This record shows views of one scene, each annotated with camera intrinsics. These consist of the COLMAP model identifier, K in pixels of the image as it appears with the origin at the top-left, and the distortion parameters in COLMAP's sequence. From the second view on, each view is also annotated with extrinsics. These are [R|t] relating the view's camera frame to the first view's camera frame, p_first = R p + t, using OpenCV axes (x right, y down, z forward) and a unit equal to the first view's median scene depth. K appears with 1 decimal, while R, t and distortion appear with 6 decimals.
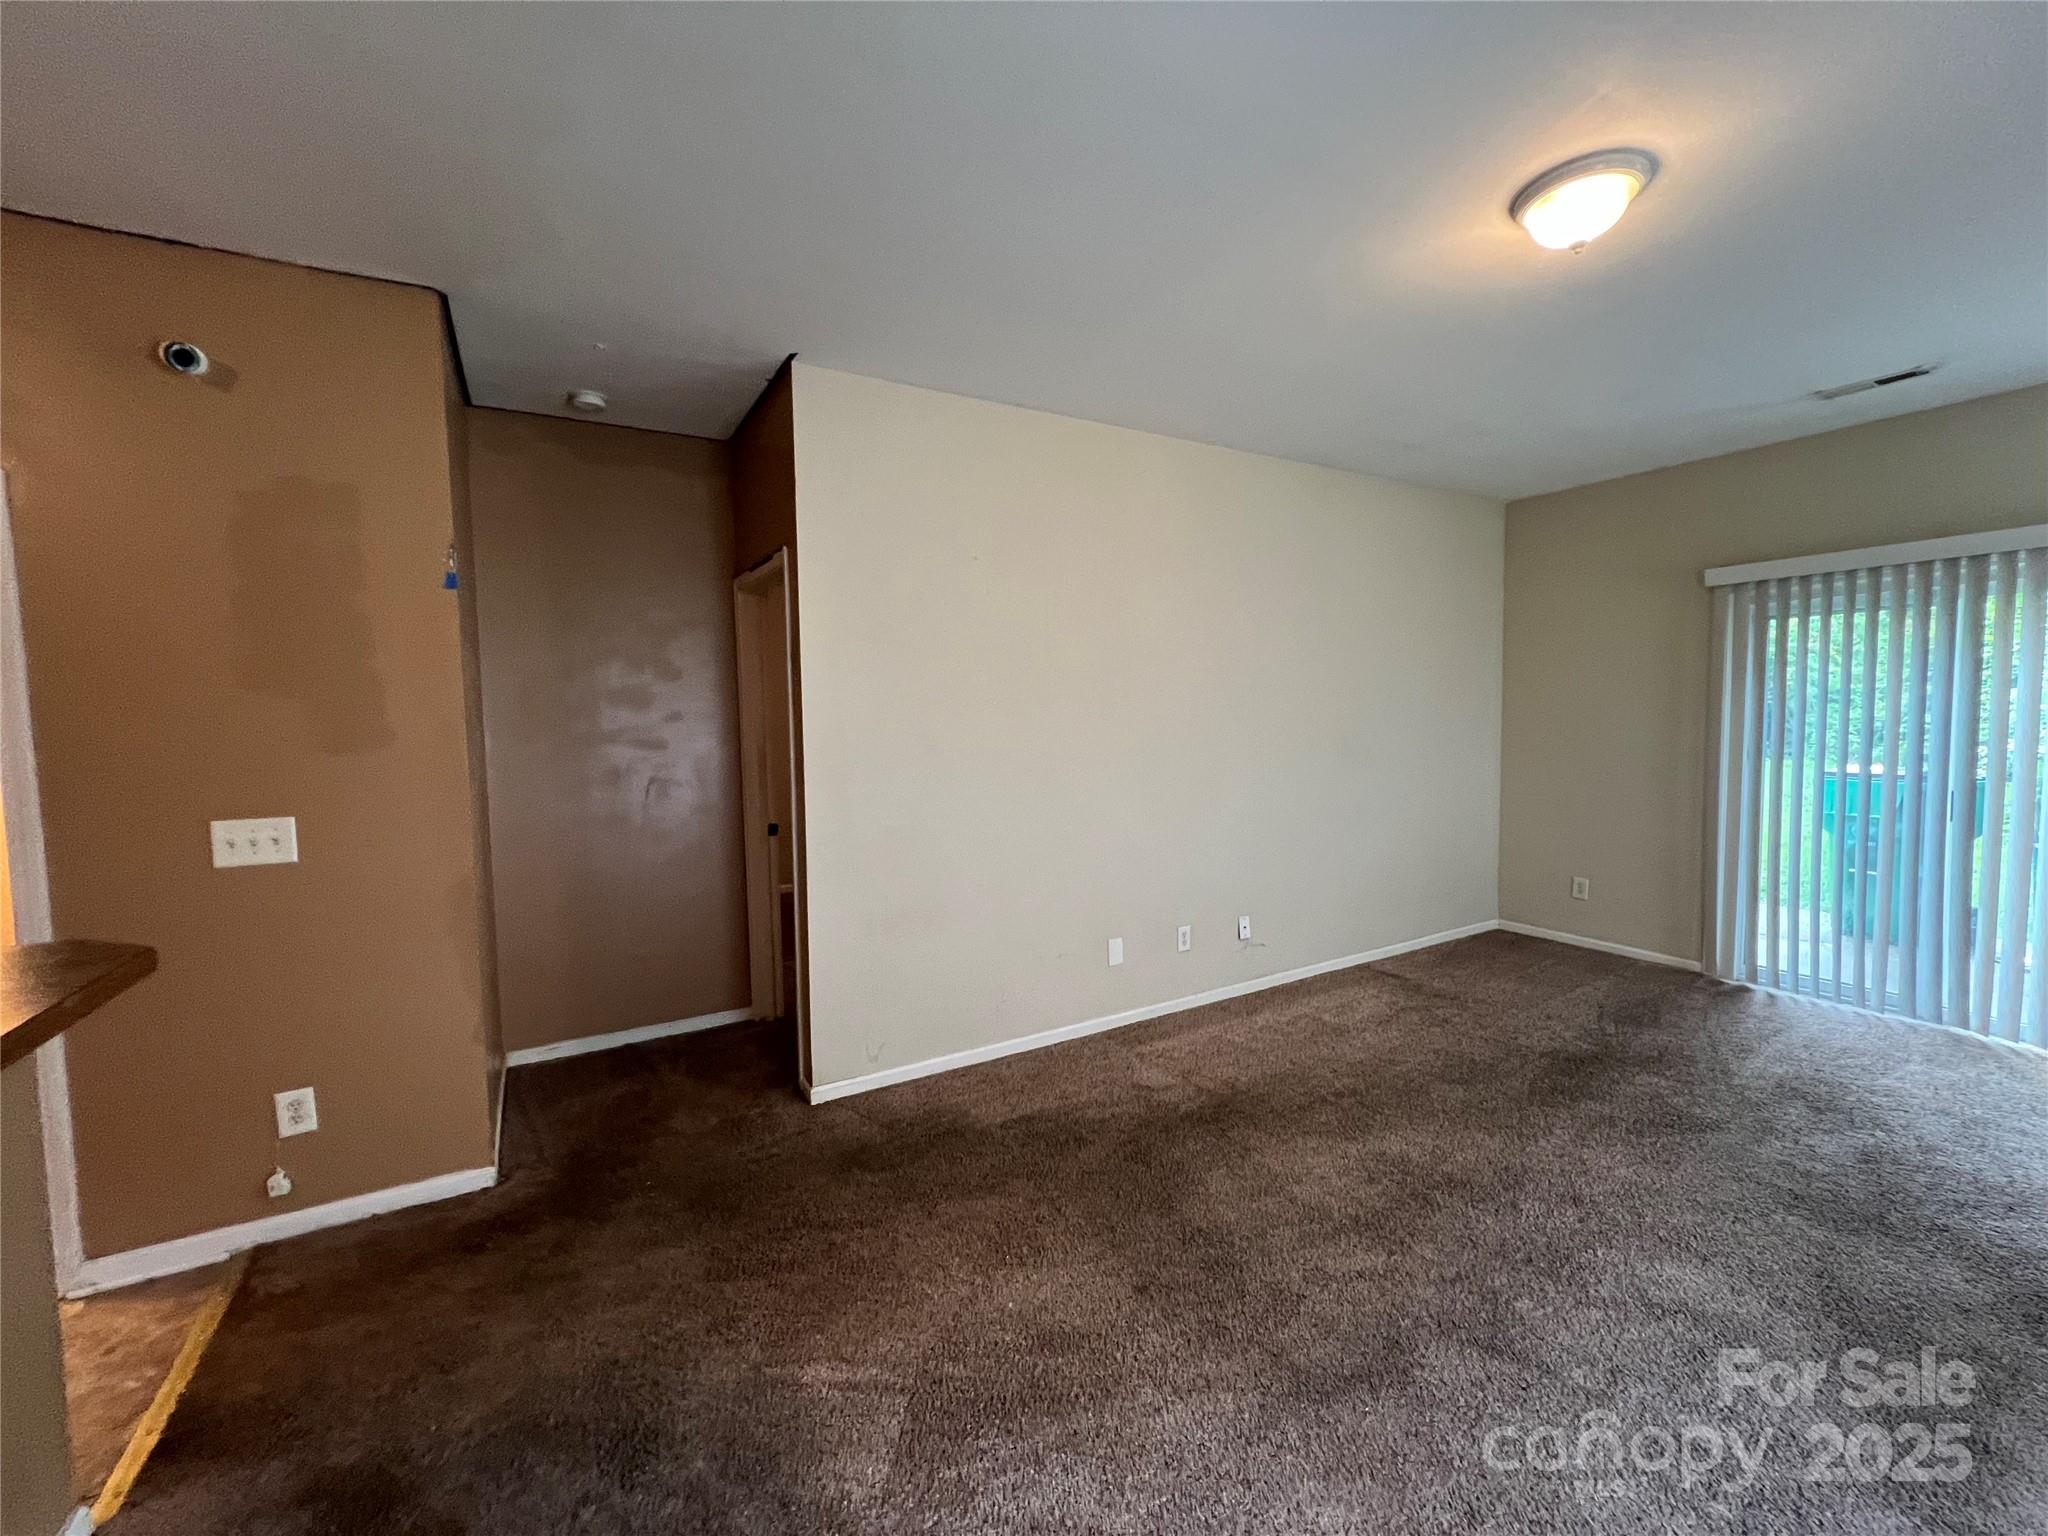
lens RADIAL K [[822.0, 0, 1024.2], [0, 822.0, 768.7], [0, 0, 1]] dist [-0.003384, 0.000788]
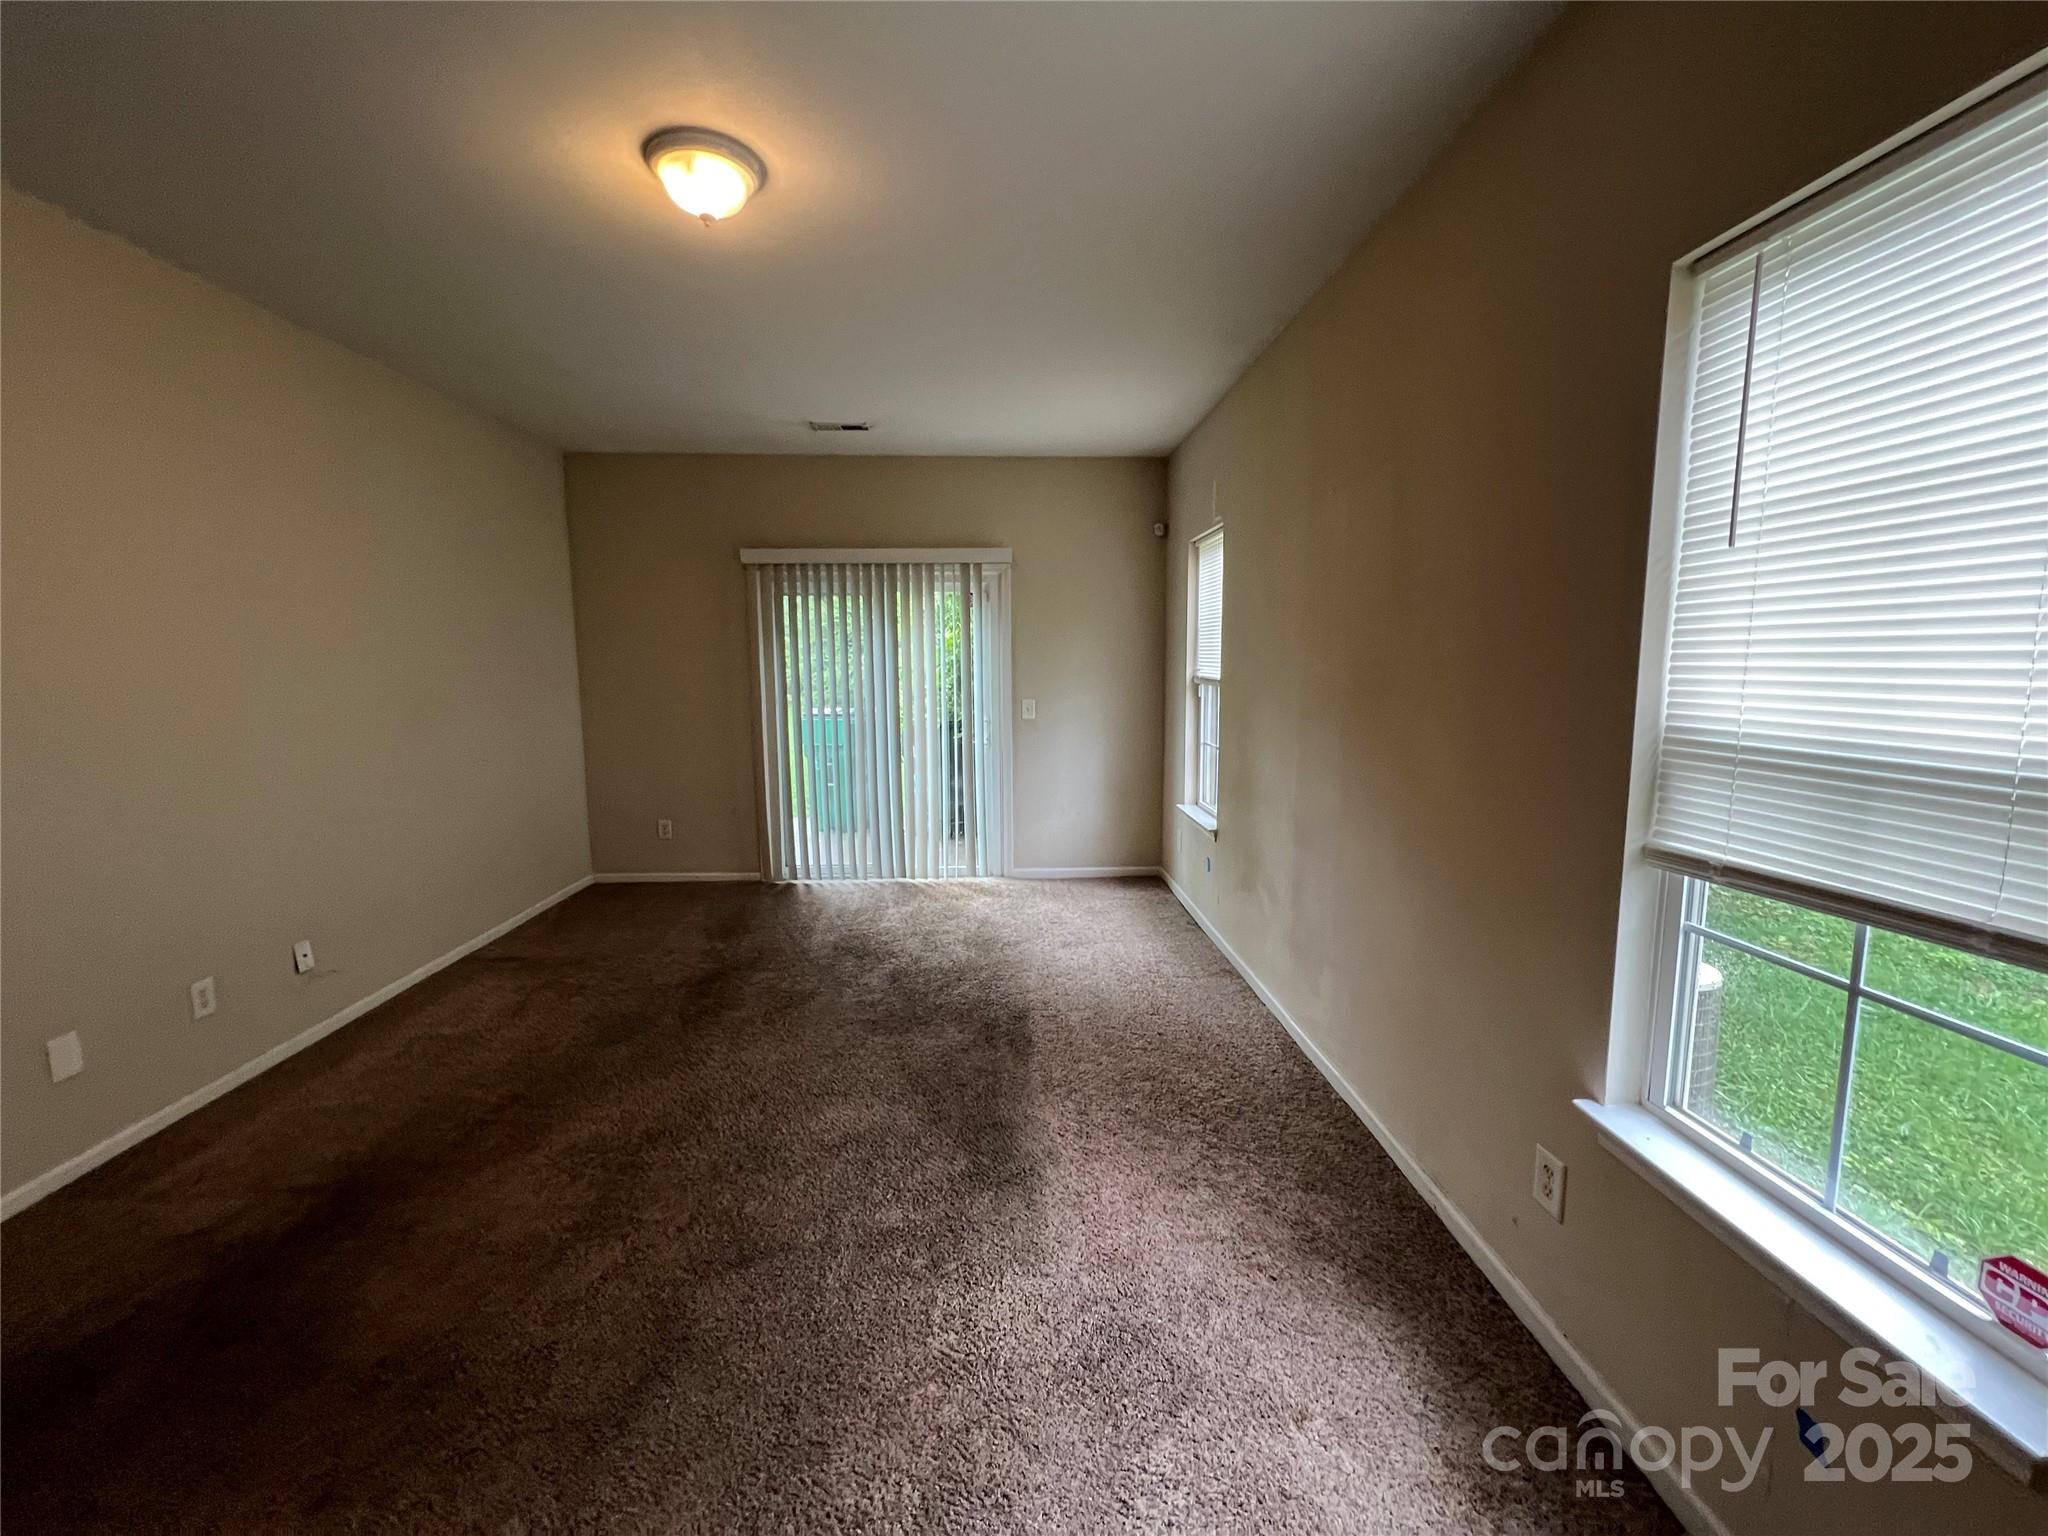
lens RADIAL K [[821.2, 0, 1024.4], [0, 821.2, 764.8], [0, 0, 1]] dist [-0.001181, 0.000114]
pose [[0.465620, -0.097613, 0.879585, -0.082021], [0.055799, 0.995159, 0.080902, -0.003295], [-0.883224, 0.011410, 0.468813, 0.096303]]
